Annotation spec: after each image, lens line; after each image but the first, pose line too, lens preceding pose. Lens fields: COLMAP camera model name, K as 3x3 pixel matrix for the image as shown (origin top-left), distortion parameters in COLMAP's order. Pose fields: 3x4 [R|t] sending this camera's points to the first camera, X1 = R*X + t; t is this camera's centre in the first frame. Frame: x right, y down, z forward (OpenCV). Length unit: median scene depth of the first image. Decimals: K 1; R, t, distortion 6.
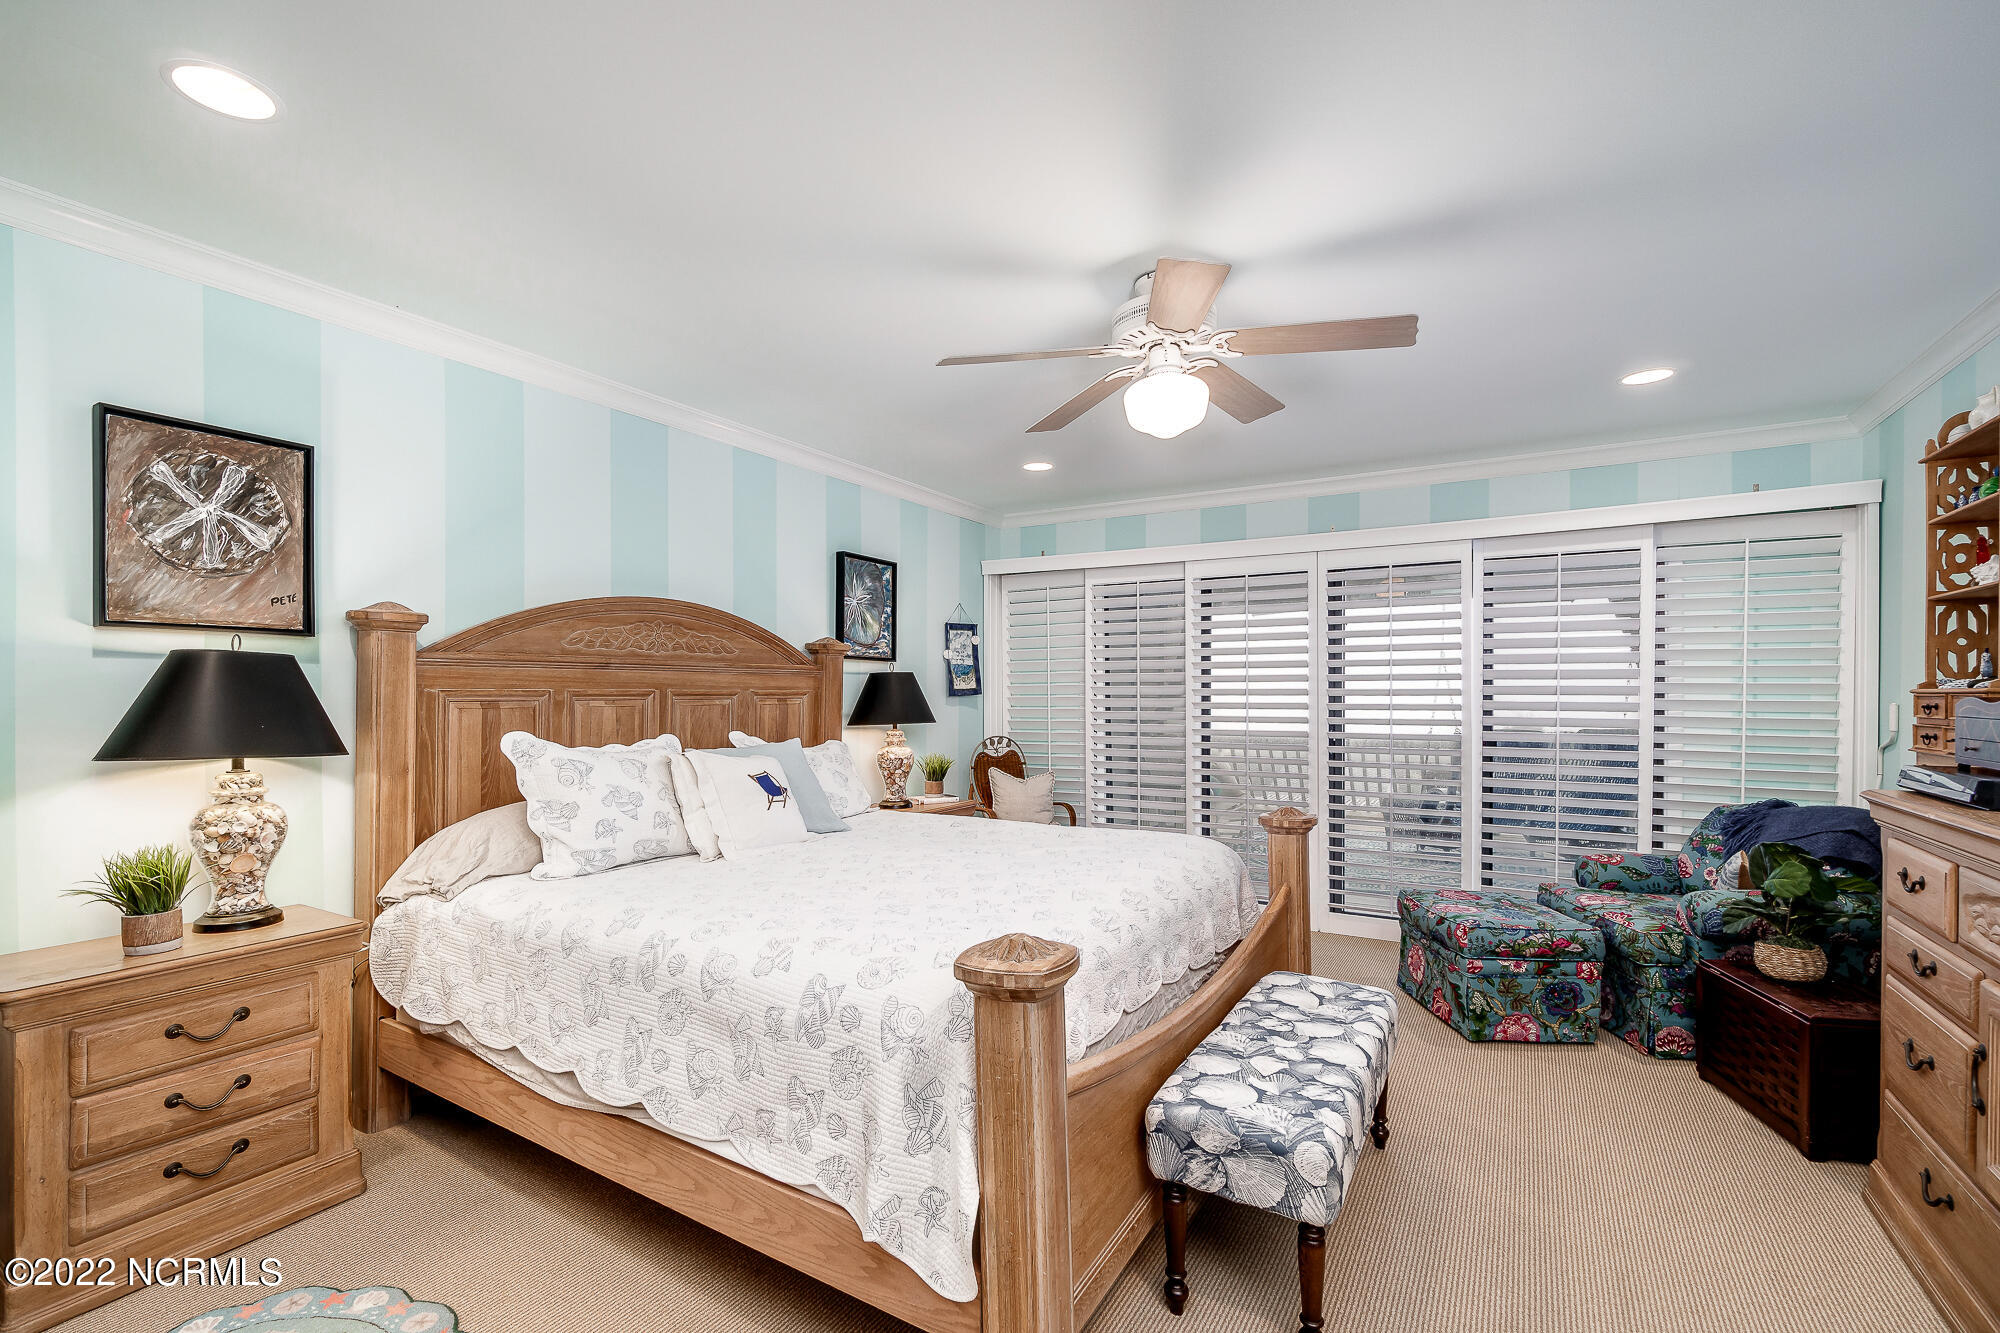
lens RADIAL K [[857.0, 0, 1004.2], [0, 857.0, 685.1], [0, 0, 1]] dist [-0.000654, -0.000009]
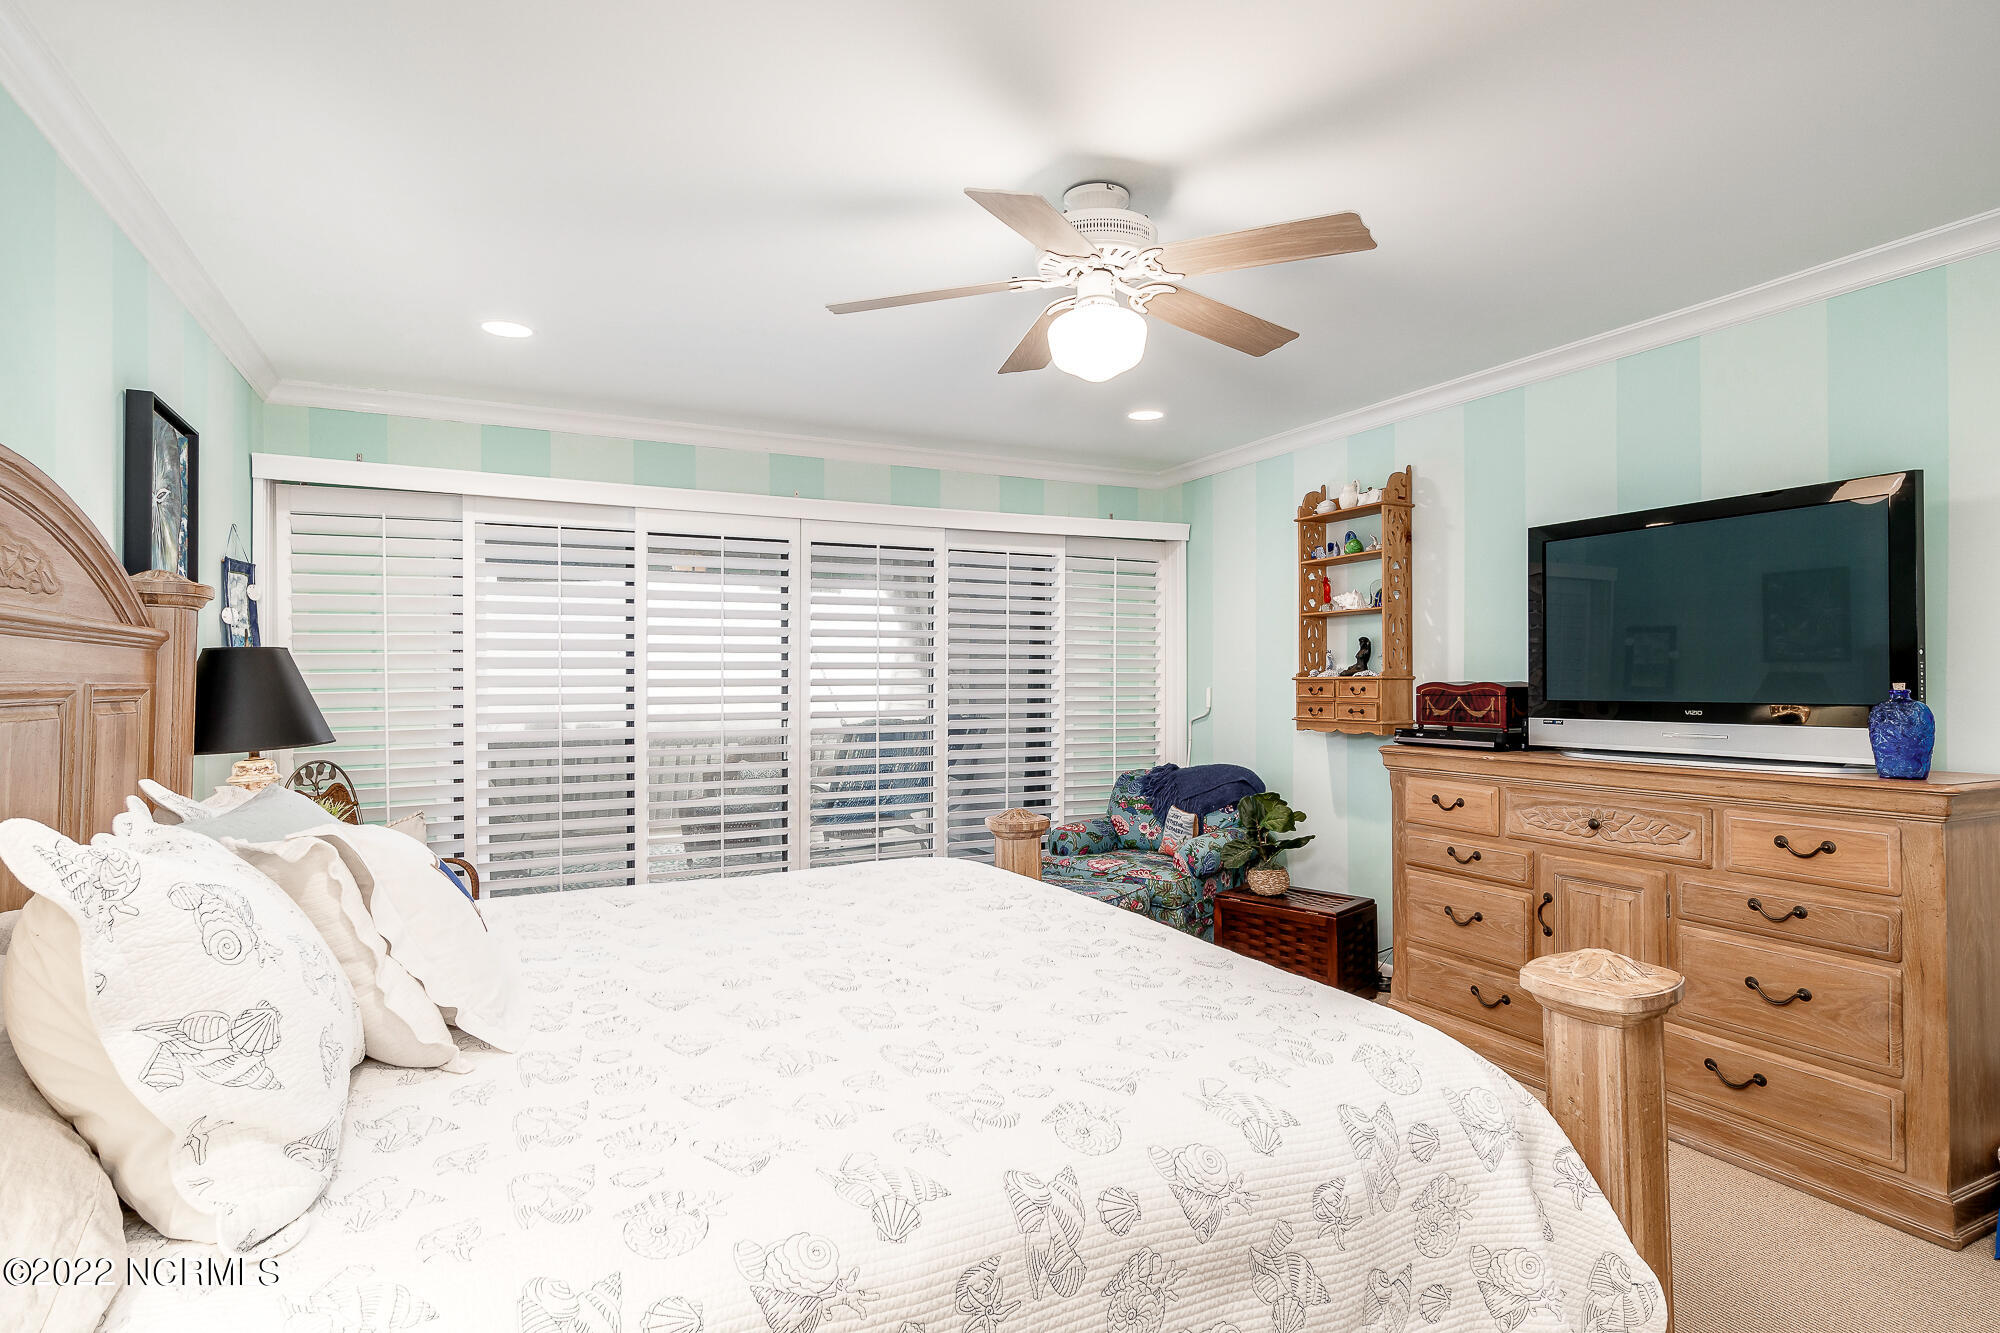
lens RADIAL K [[995.1, 0, 1000.0], [0, 995.1, 666.5], [0, 0, 1]] dist [-0.001587, -0.000378]
pose [[0.558354, 0.008126, 0.829563, -0.454279], [-0.000979, 0.999958, -0.009136, 0.001790], [-0.829602, 0.004289, 0.558338, 0.355723]]
